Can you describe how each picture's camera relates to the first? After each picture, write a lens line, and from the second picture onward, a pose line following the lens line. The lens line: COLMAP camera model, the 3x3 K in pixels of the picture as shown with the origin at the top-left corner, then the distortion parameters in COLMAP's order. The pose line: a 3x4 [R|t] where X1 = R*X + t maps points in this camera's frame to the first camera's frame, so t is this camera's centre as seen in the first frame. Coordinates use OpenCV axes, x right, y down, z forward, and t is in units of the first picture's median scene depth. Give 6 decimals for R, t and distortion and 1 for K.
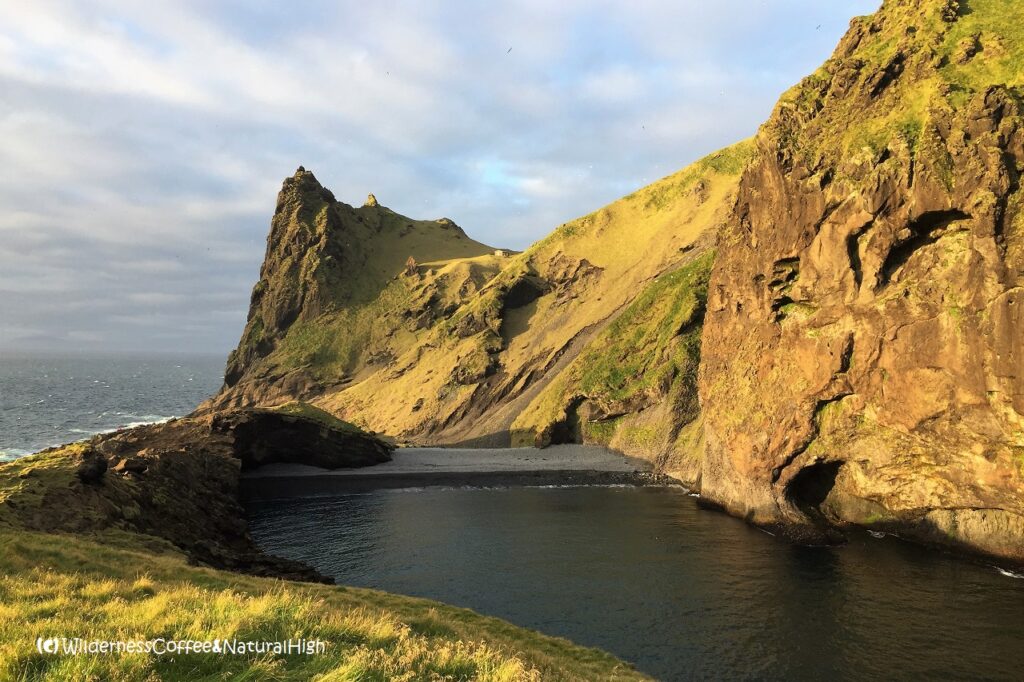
lens RADIAL K [[610.2, 0, 512.0], [0, 610.2, 341.0], [0, 0, 1]] dist [-0.037745, 0.003875]
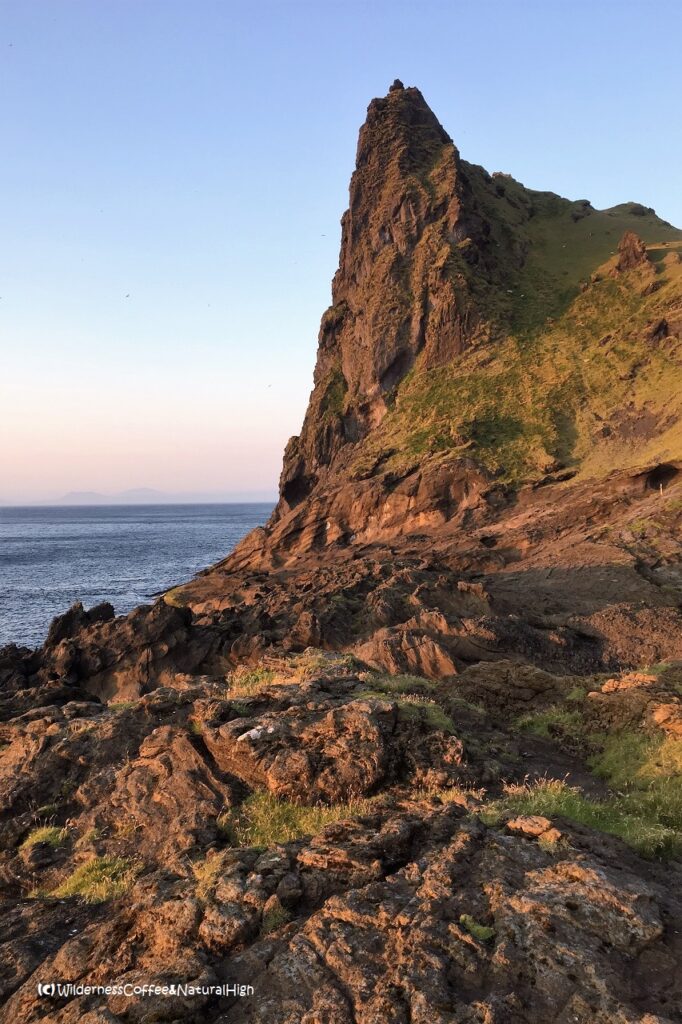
lens RADIAL K [[610.2, 0, 341.0], [0, 610.2, 512.0], [0, 0, 1]] dist [-0.037745, 0.003875]
pose [[0.963088, -0.034428, -0.266977, -0.283218], [0.041589, 0.998910, 0.021211, 0.069052], [0.265956, -0.031531, 0.963469, 0.507791]]
